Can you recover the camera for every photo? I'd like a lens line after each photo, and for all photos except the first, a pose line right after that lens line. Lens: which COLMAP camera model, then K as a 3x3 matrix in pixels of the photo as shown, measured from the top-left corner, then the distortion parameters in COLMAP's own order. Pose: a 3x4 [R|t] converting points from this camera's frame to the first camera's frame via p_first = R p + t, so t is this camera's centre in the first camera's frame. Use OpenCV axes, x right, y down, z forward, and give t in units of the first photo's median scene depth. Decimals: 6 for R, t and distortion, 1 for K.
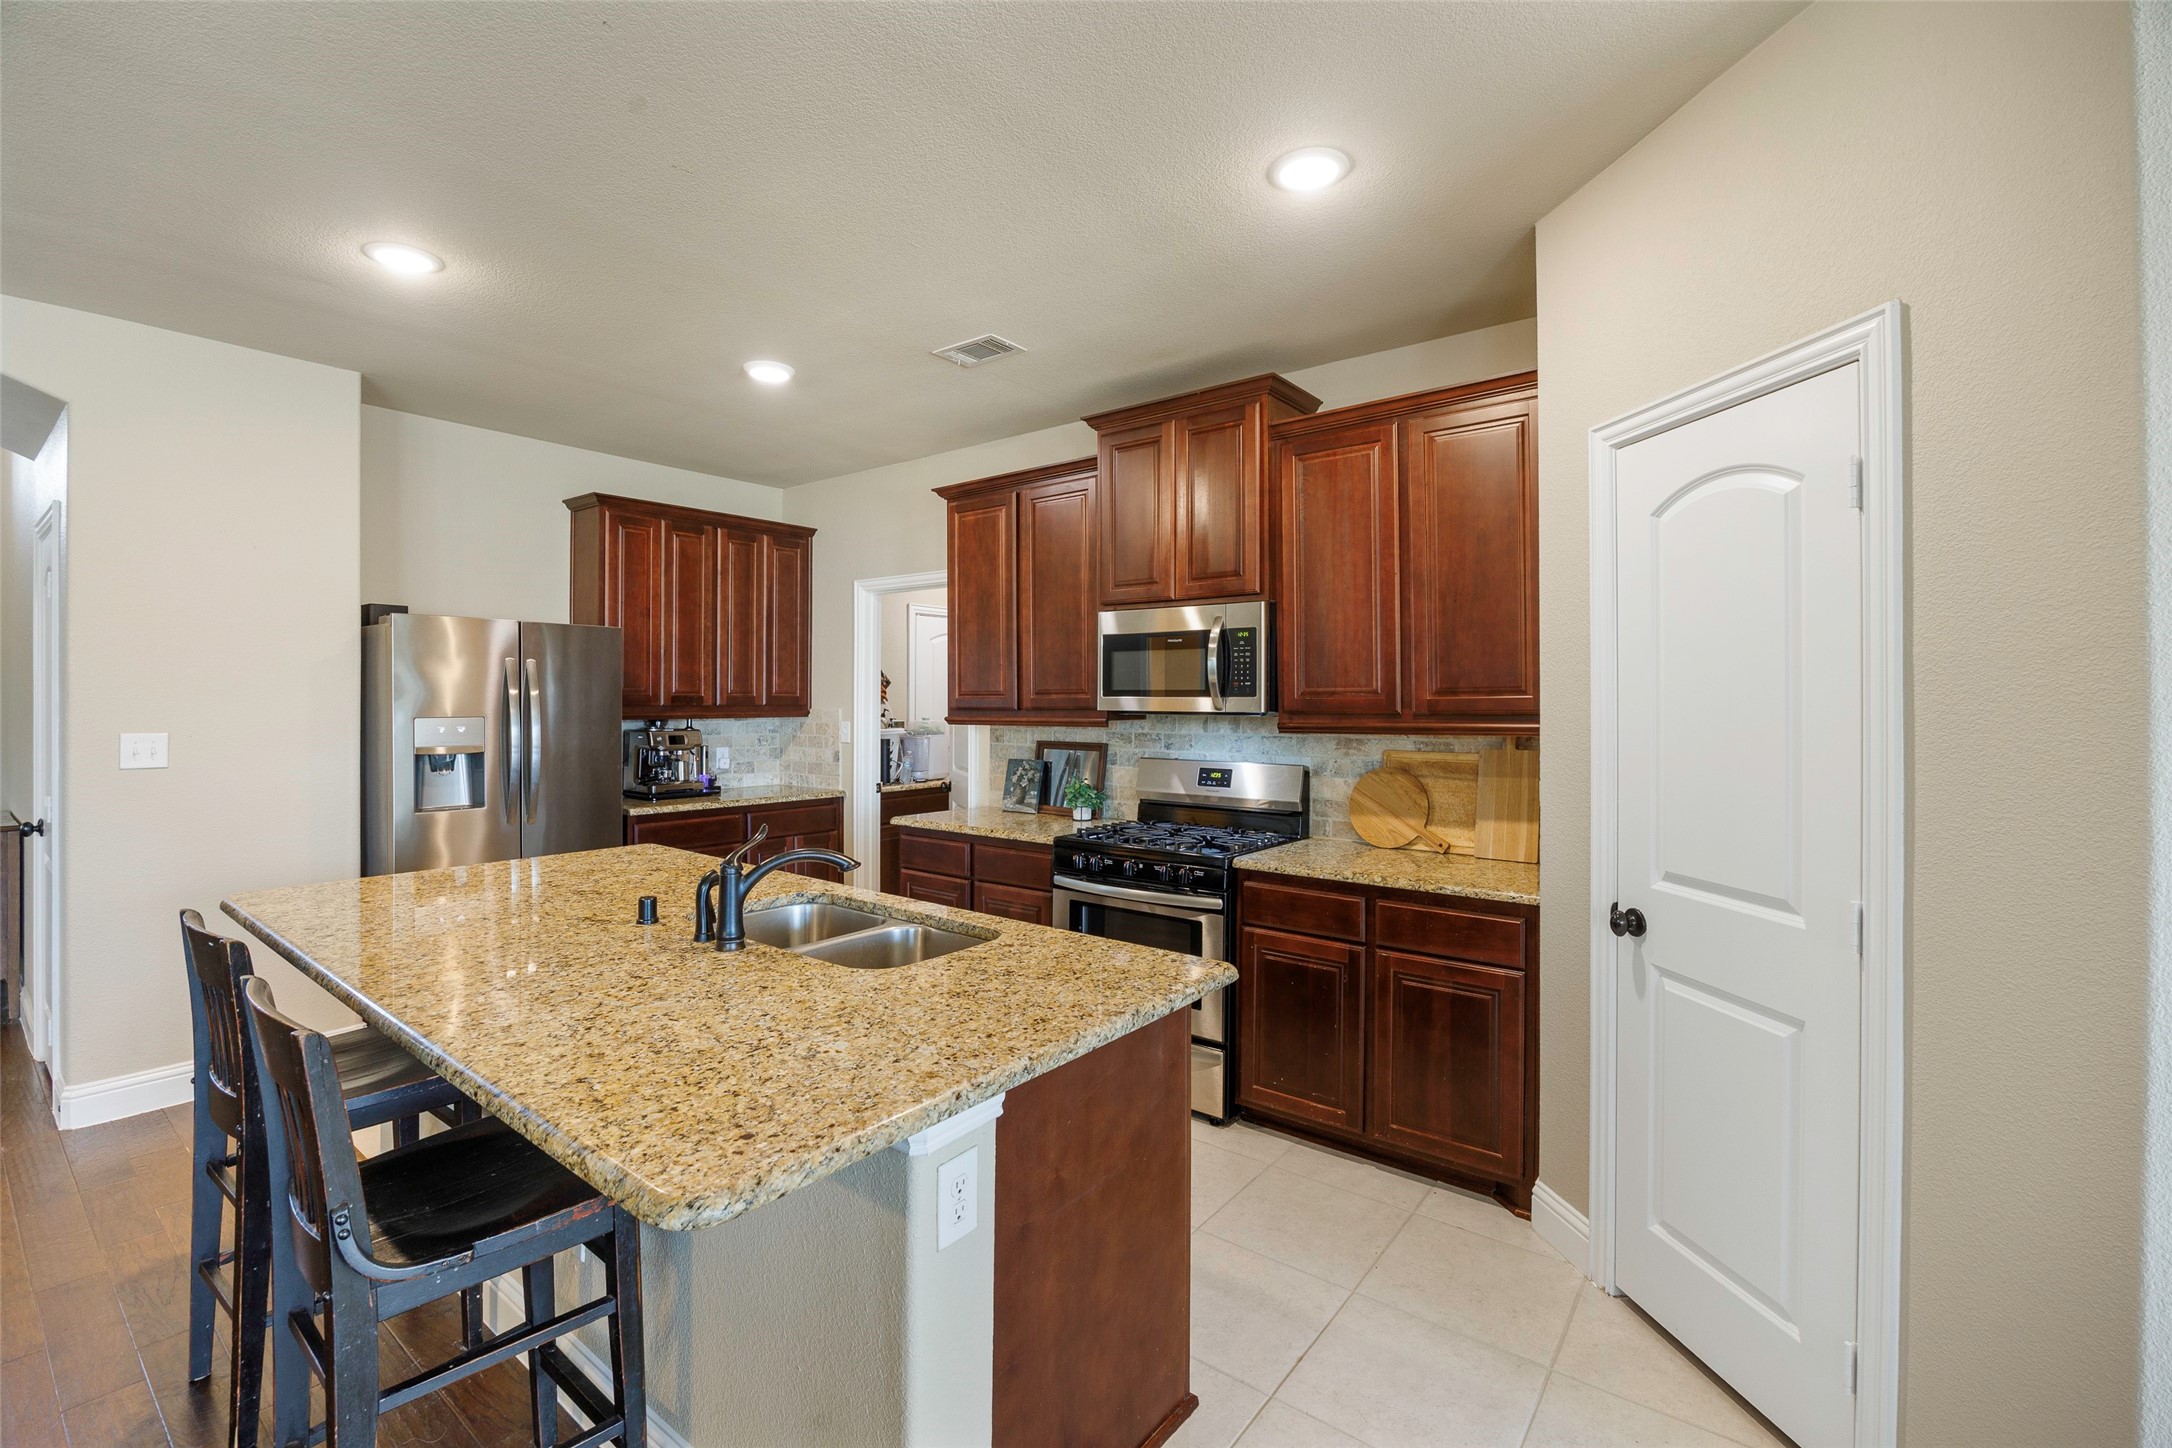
lens RADIAL K [[941.0, 0, 1081.5], [0, 941.0, 702.5], [0, 0, 1]] dist [-0.012252, 0.000504]
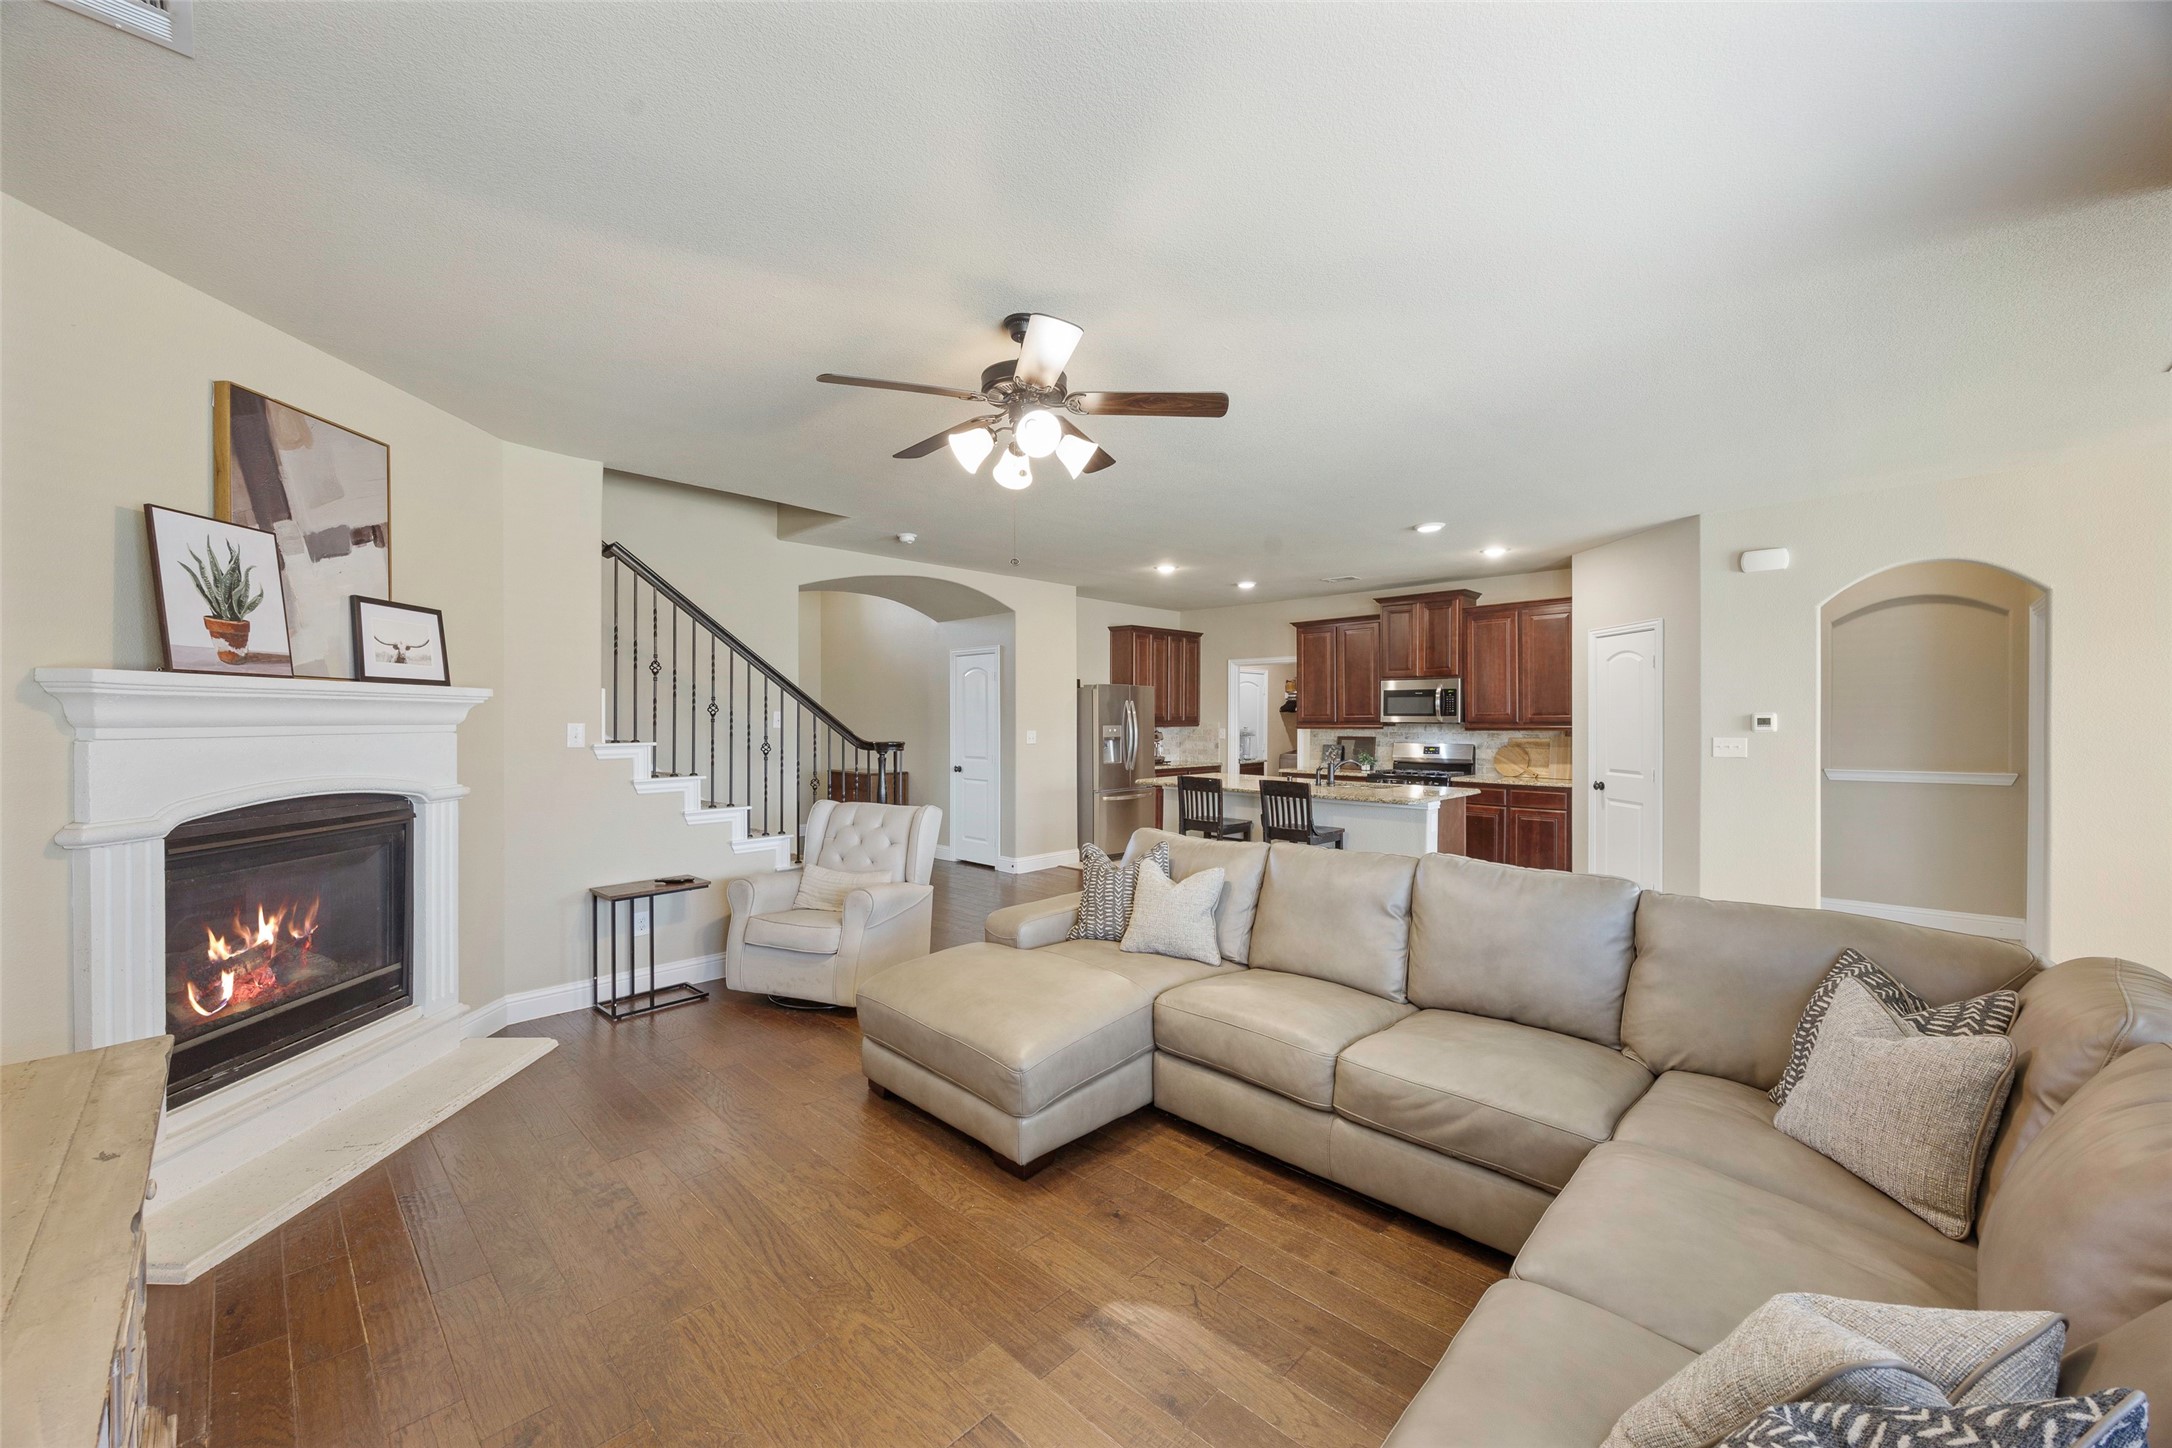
lens RADIAL K [[830.4, 0, 1081.4], [0, 830.4, 724.9], [0, 0, 1]] dist [-0.002440, -0.000296]
pose [[0.993821, -0.001187, -0.110991, -0.592174], [0.001754, 0.999986, 0.005014, 0.004619], [0.110983, -0.005178, 0.993809, -1.382295]]
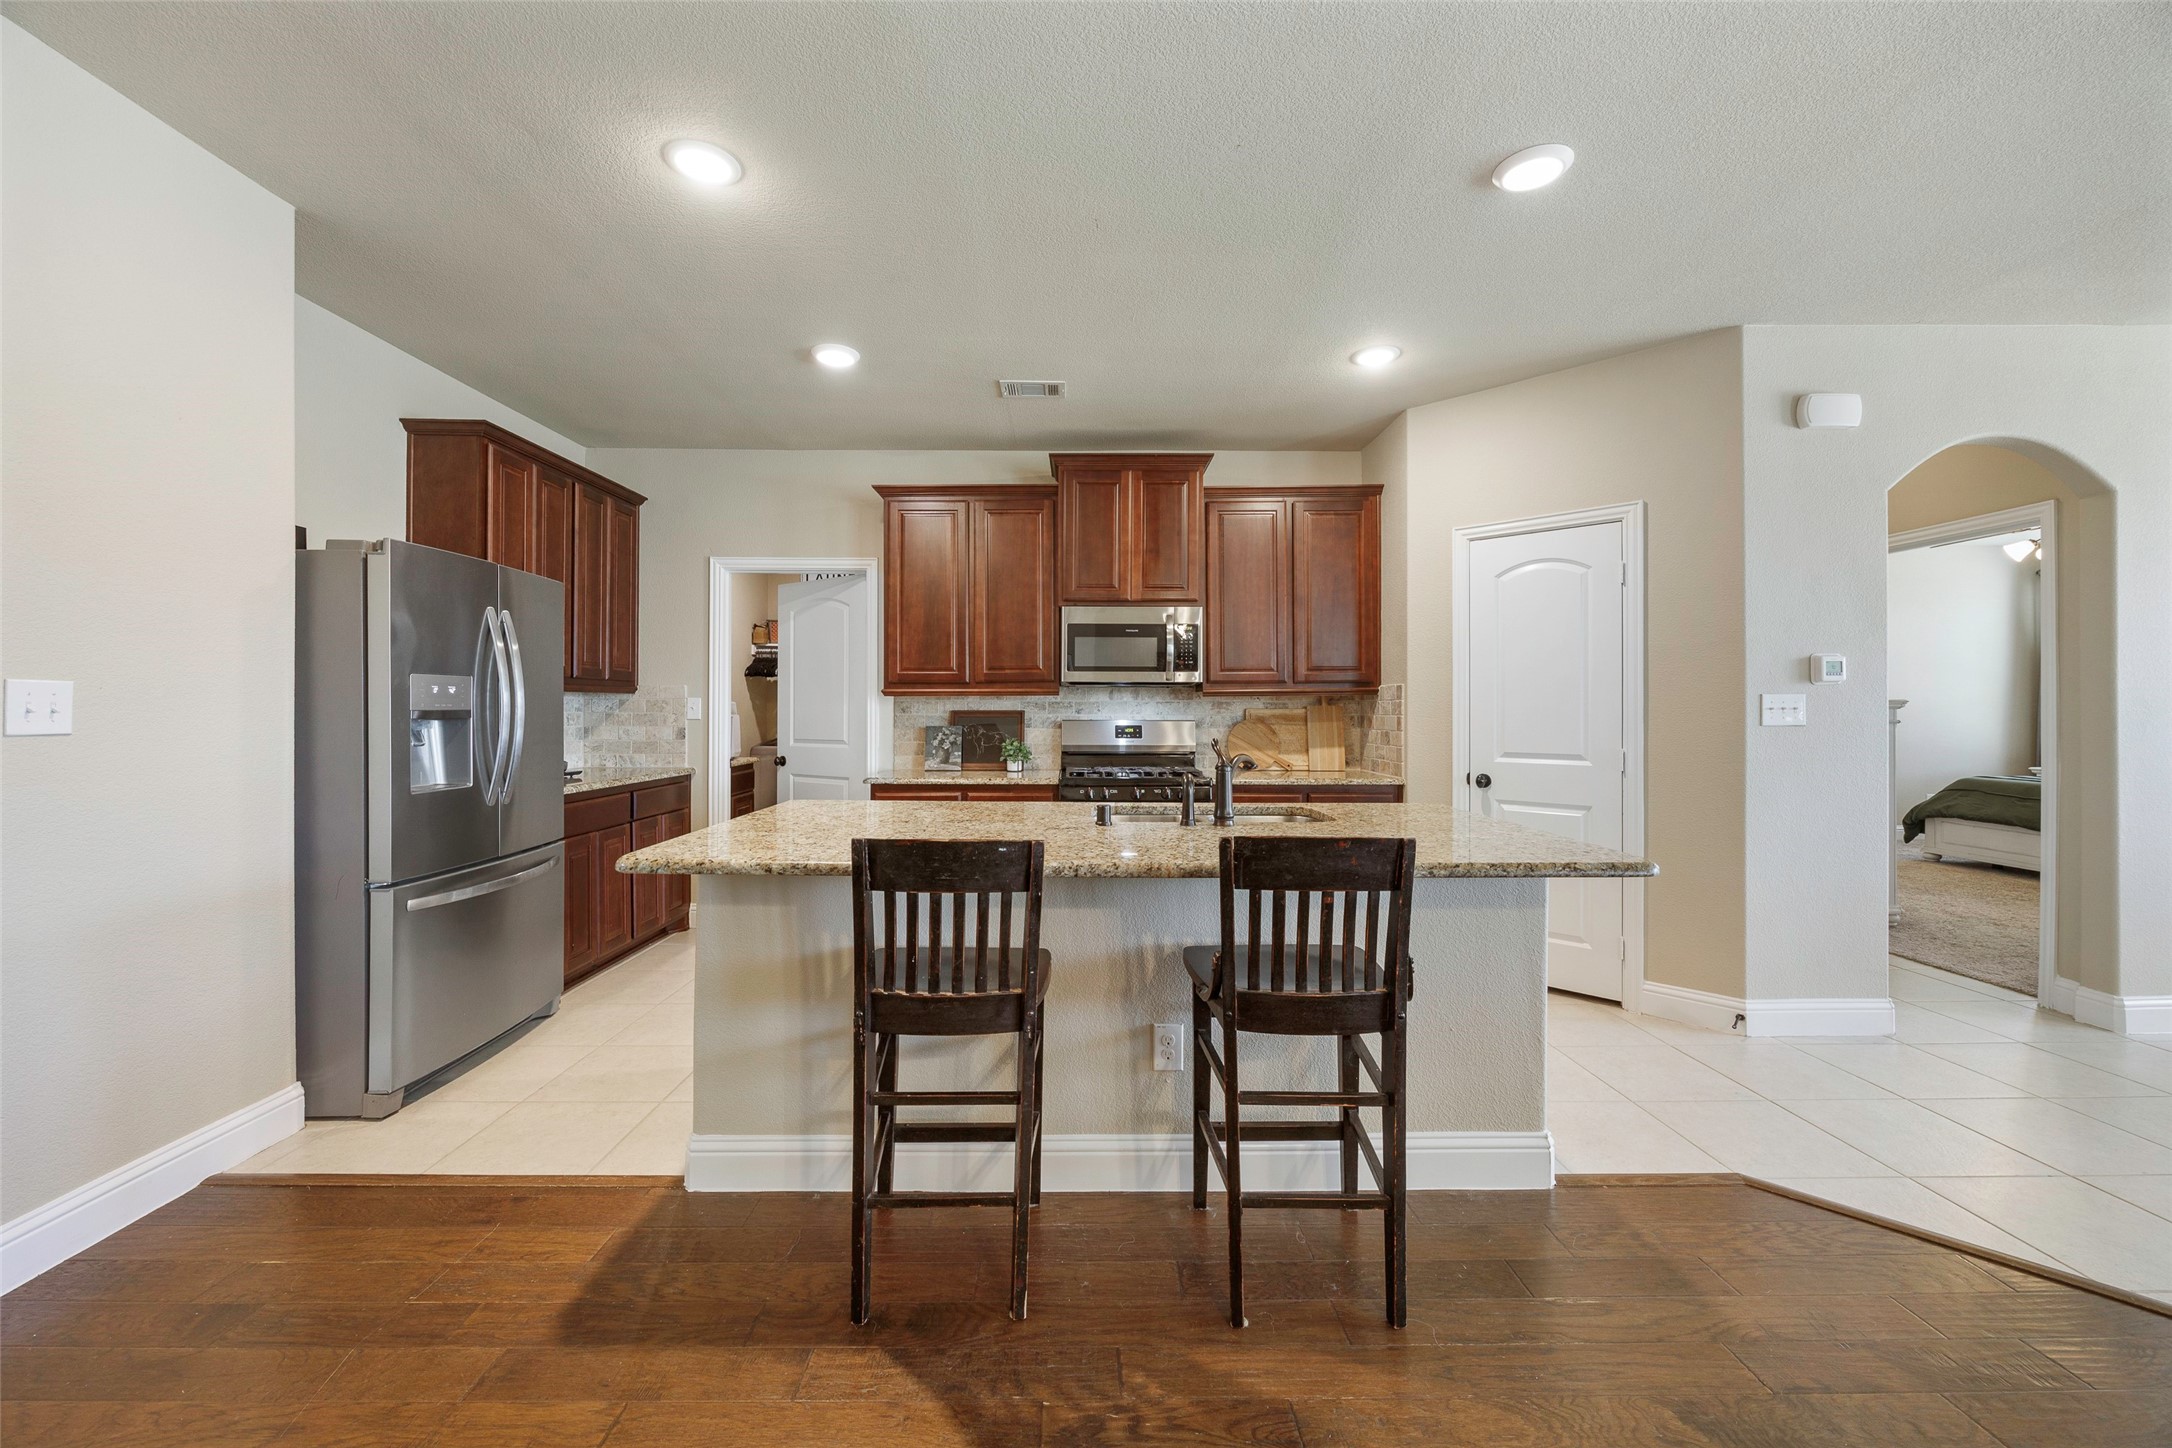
lens RADIAL K [[830.4, 0, 1080.5], [0, 830.4, 711.9], [0, 0, 1]] dist [-0.002440, -0.000296]
pose [[0.782087, -0.003686, 0.623159, -0.796763], [0.002170, 0.999993, 0.003191, 0.054794], [-0.623166, -0.001143, 0.782089, 0.104859]]
